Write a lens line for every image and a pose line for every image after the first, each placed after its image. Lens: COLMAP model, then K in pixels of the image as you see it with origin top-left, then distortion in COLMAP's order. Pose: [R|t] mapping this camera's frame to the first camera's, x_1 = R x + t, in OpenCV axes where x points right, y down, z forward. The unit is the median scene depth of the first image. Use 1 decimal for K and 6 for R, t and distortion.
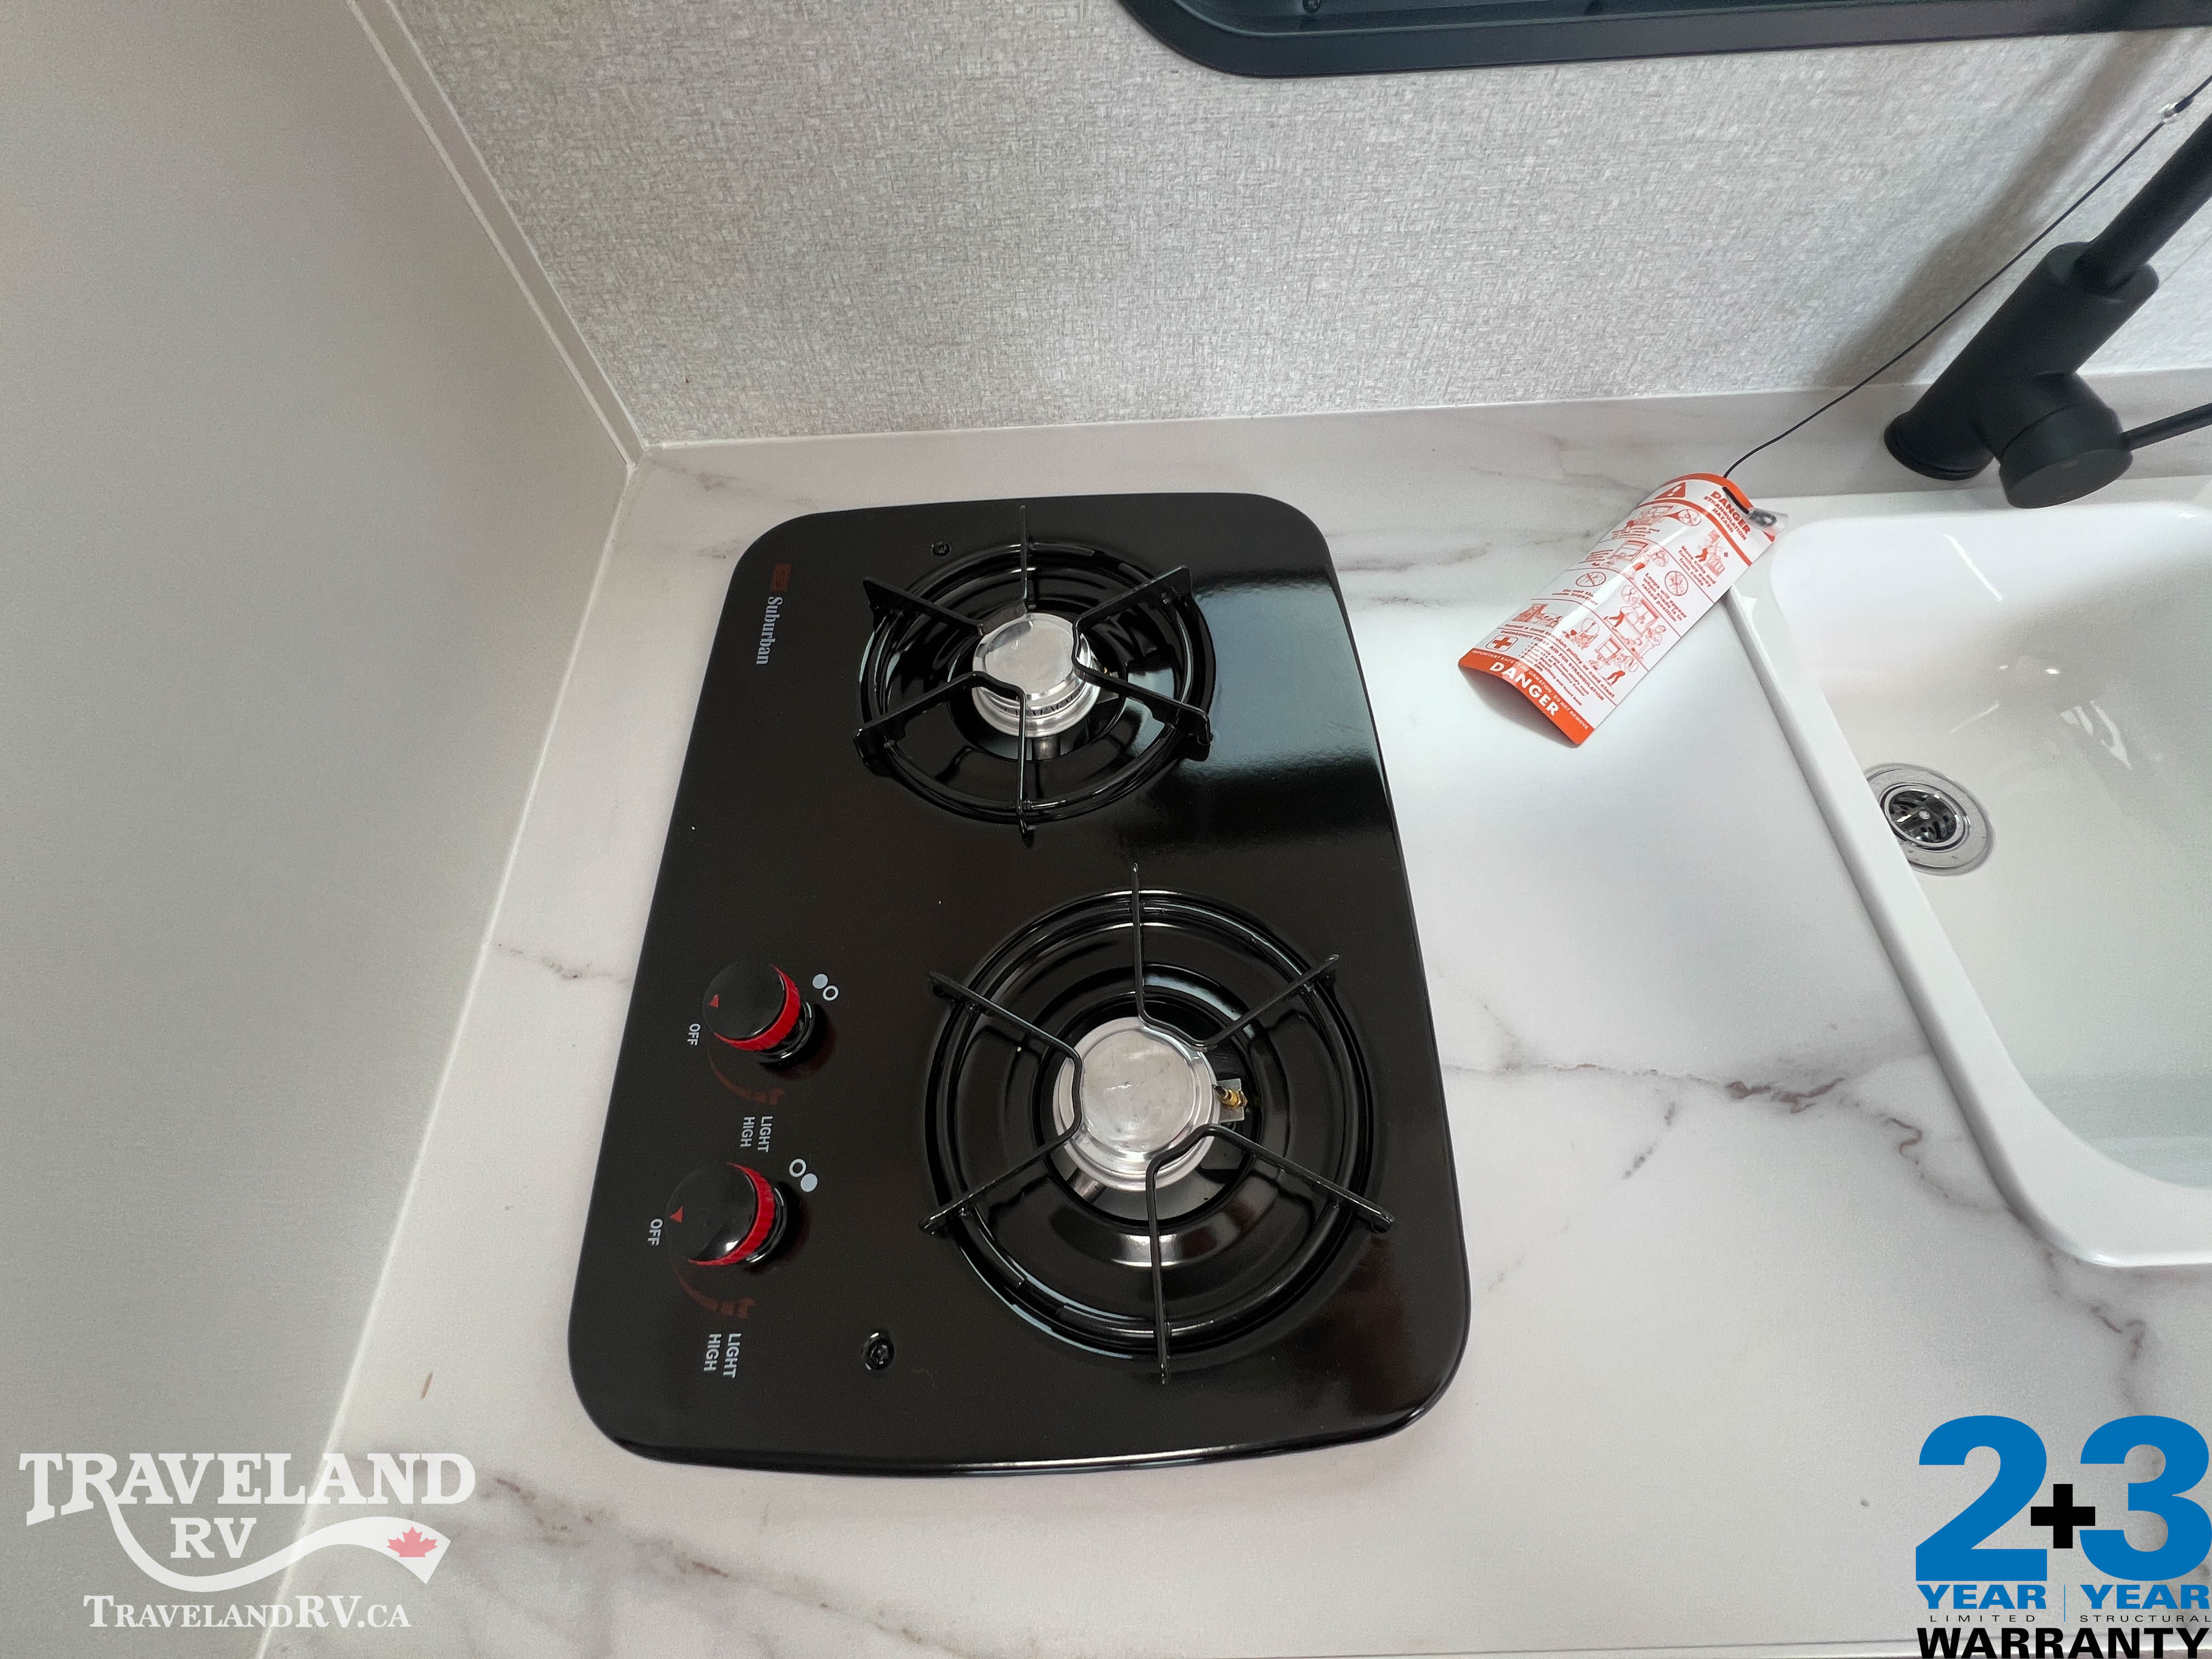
lens RADIAL K [[886.6, 0, 1101.5], [0, 886.6, 826.7], [0, 0, 1]] dist [-0.002695, 0.000611]
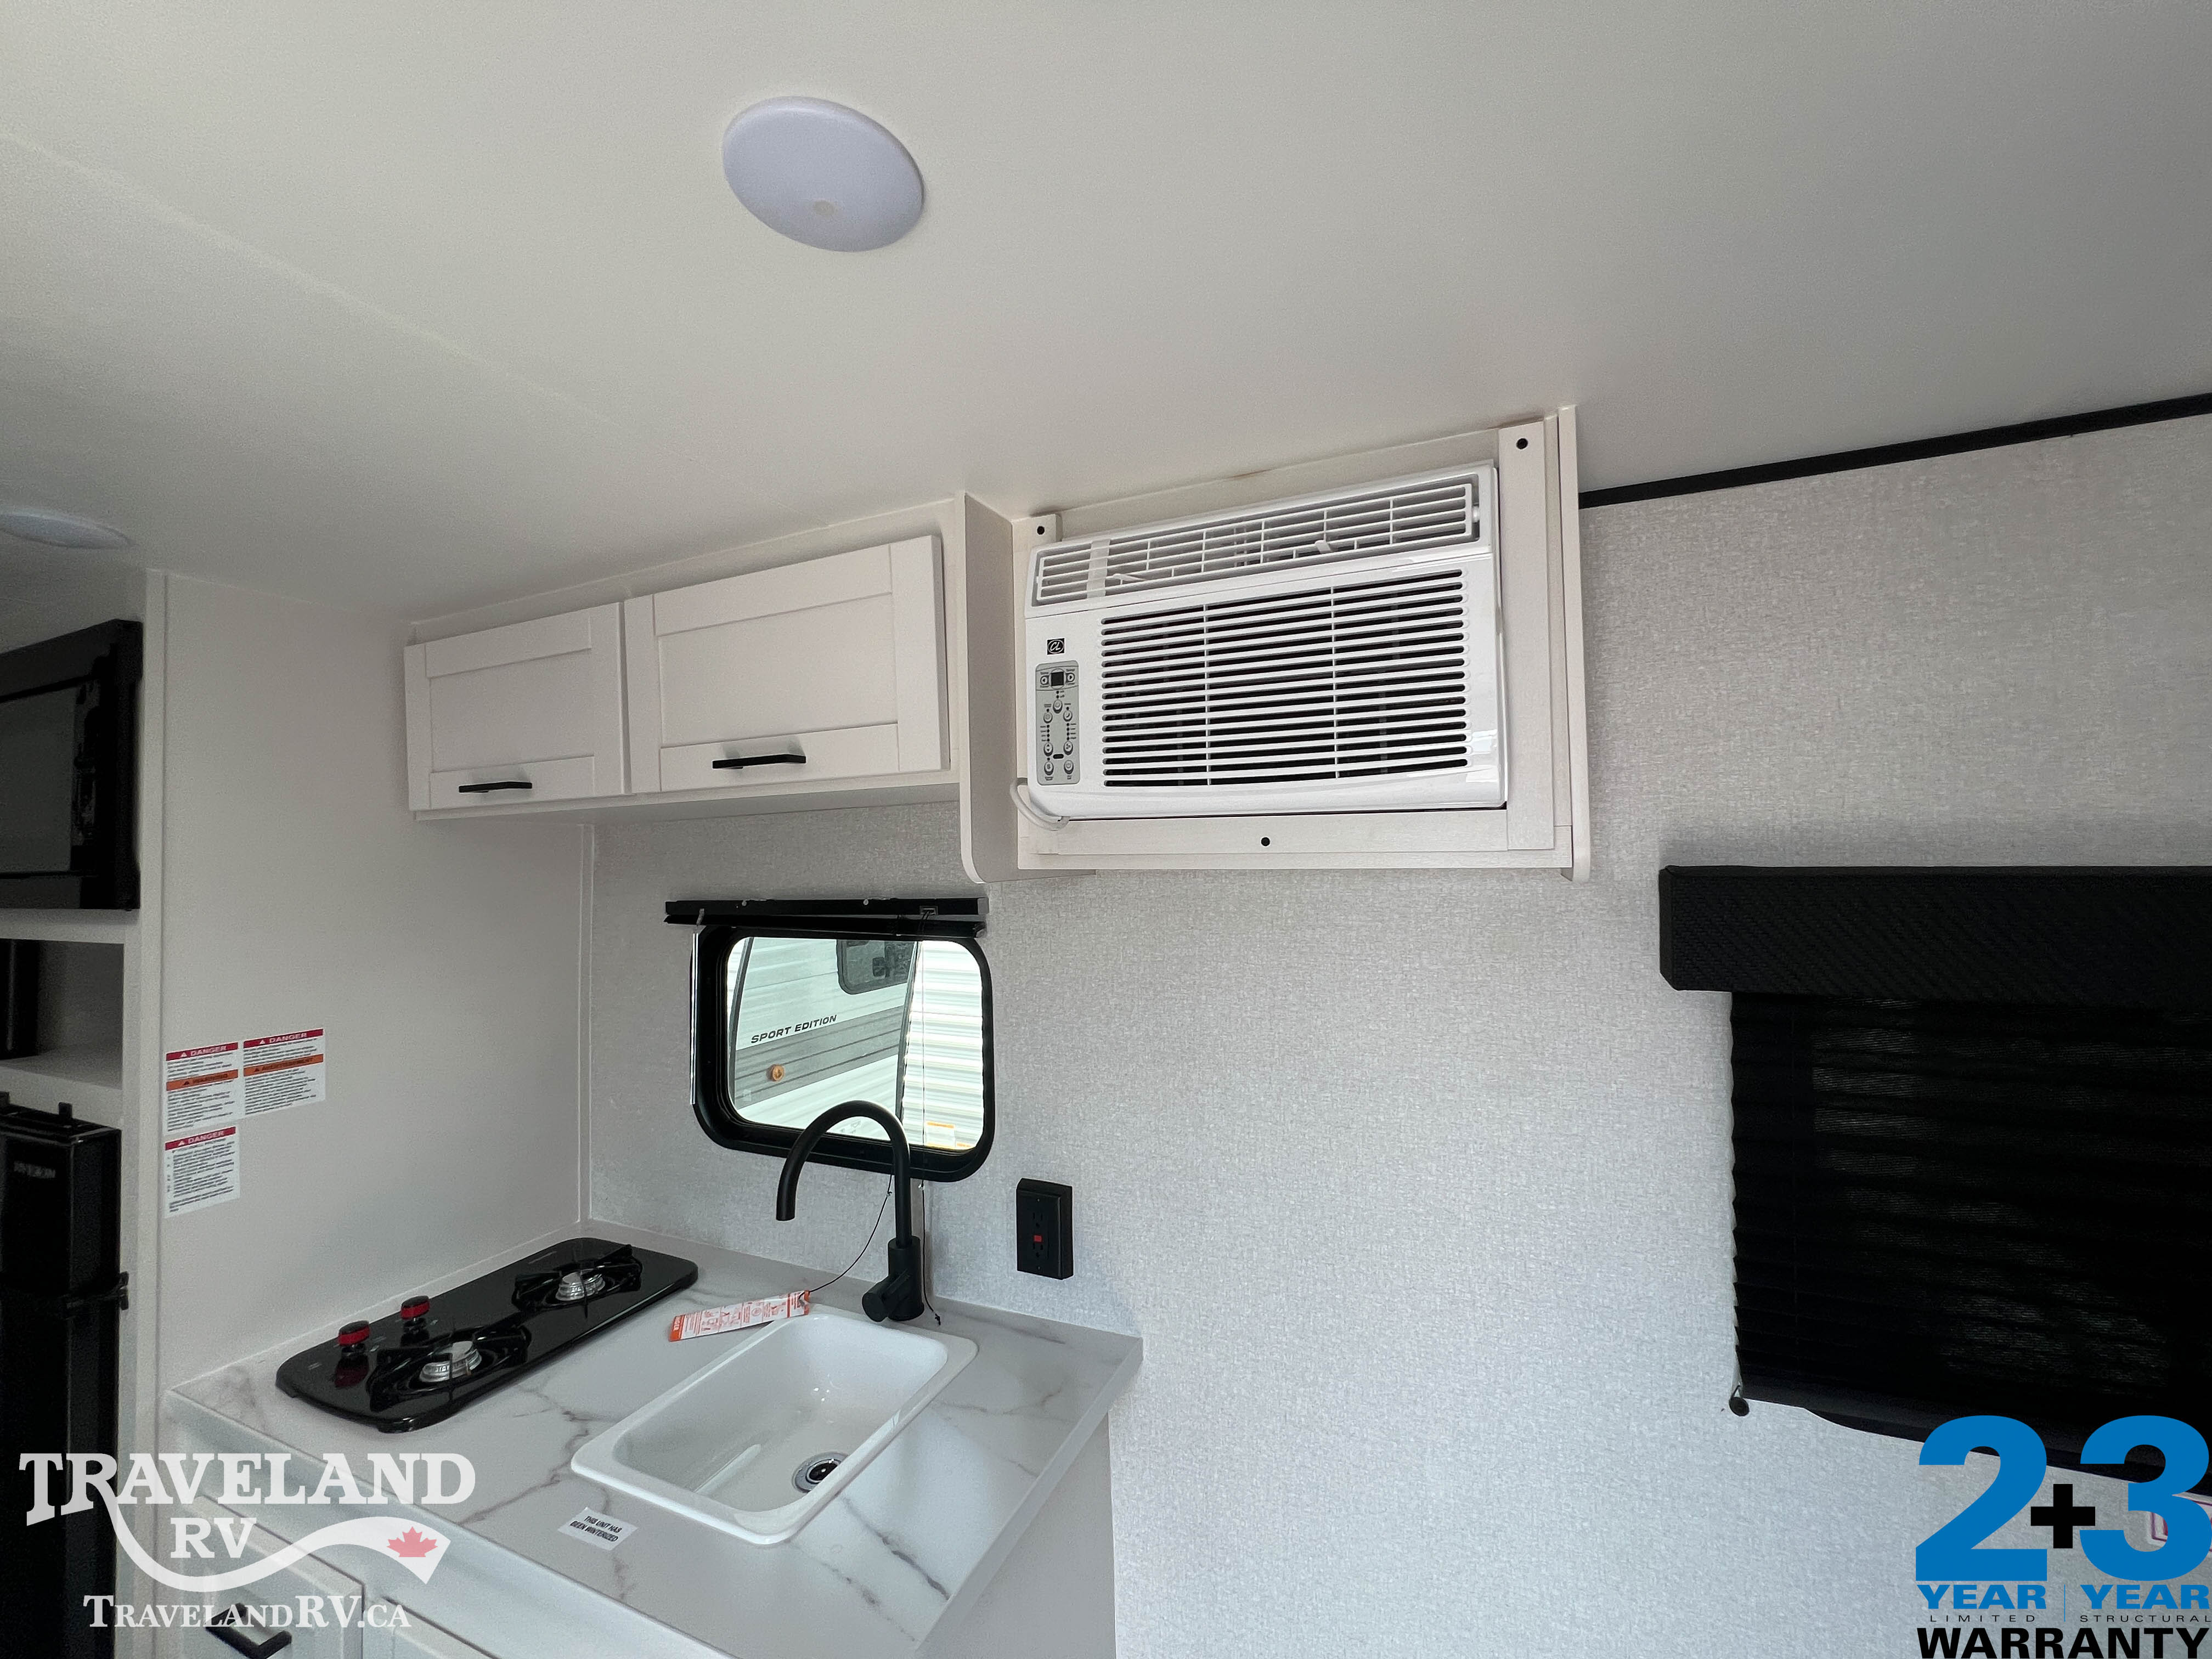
lens RADIAL K [[887.7, 0, 1104.3], [0, 887.7, 827.5], [0, 0, 1]] dist [-0.002746, 0.000613]
pose [[0.900018, 0.003675, -0.435838, 2.931097], [-0.390903, 0.449091, -0.803438, 0.884930], [0.192778, 0.893478, 0.405627, -1.337270]]
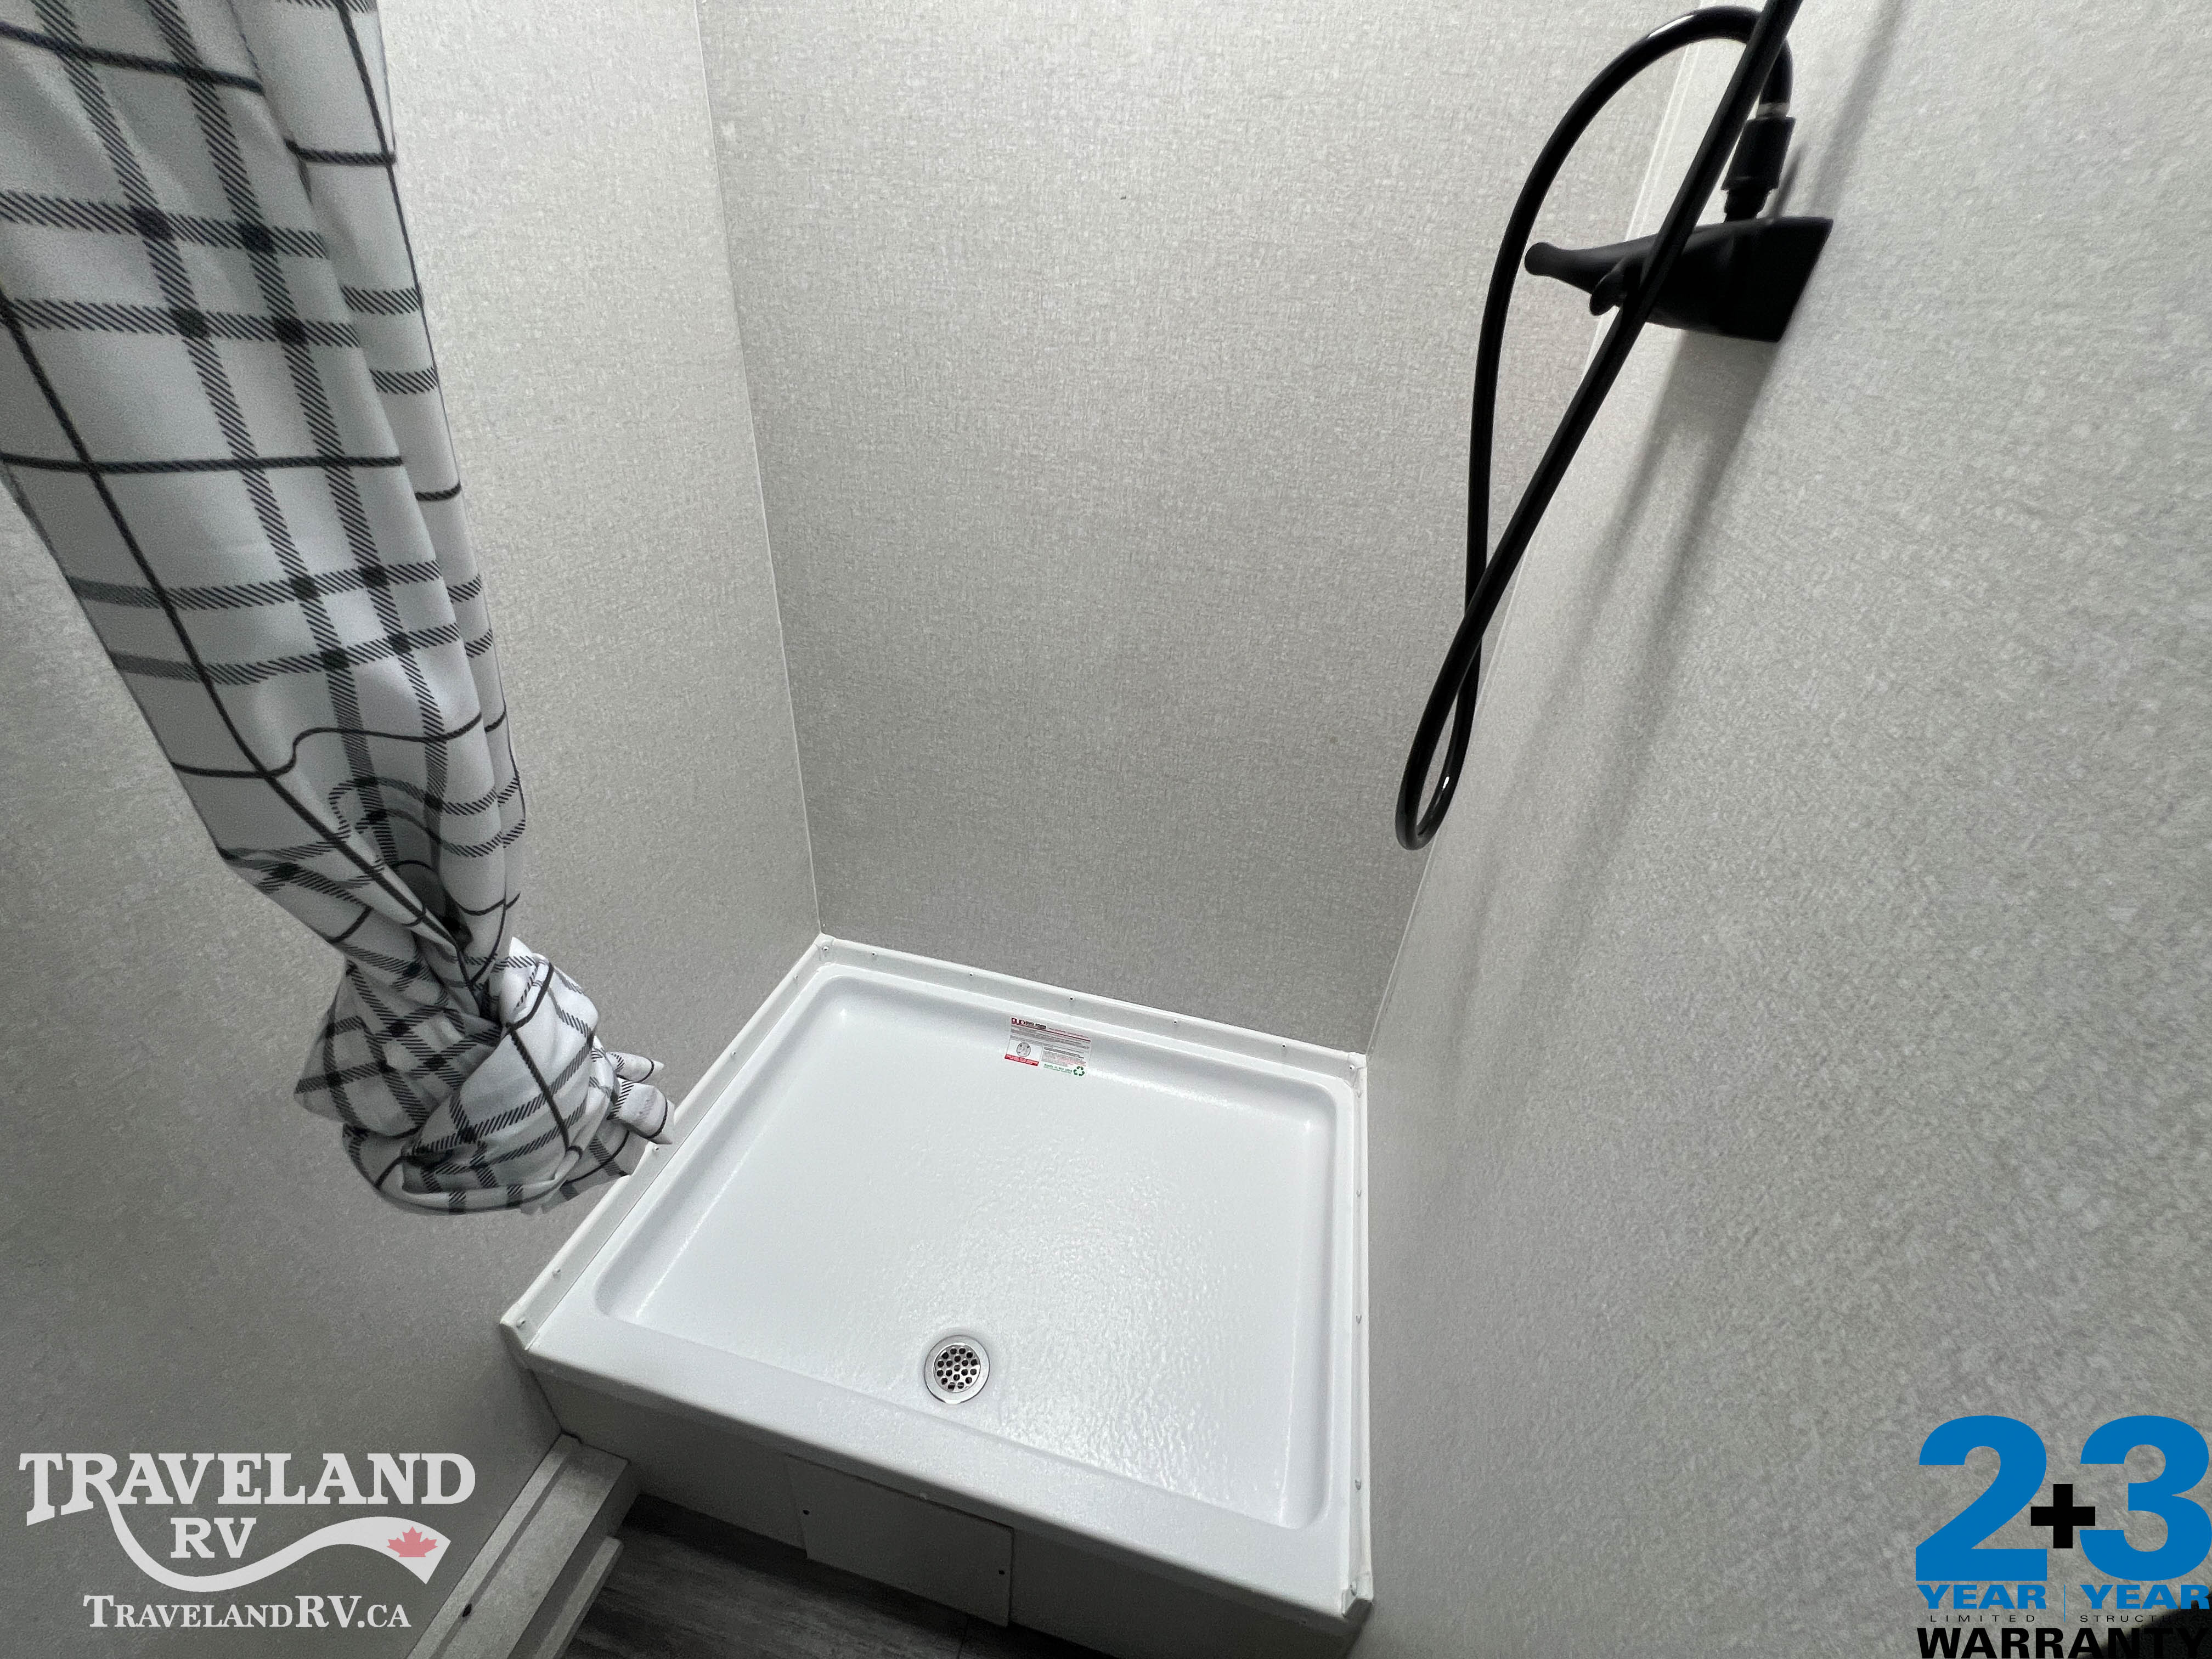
lens RADIAL K [[887.7, 0, 1101.2], [0, 887.7, 819.5], [0, 0, 1]] dist [-0.002746, 0.000613]
pose [[0.963055, 0.217675, -0.158564, 2.694049], [-0.267915, 0.834141, -0.482110, 0.921954], [0.027322, 0.506781, 0.861642, -0.178665]]
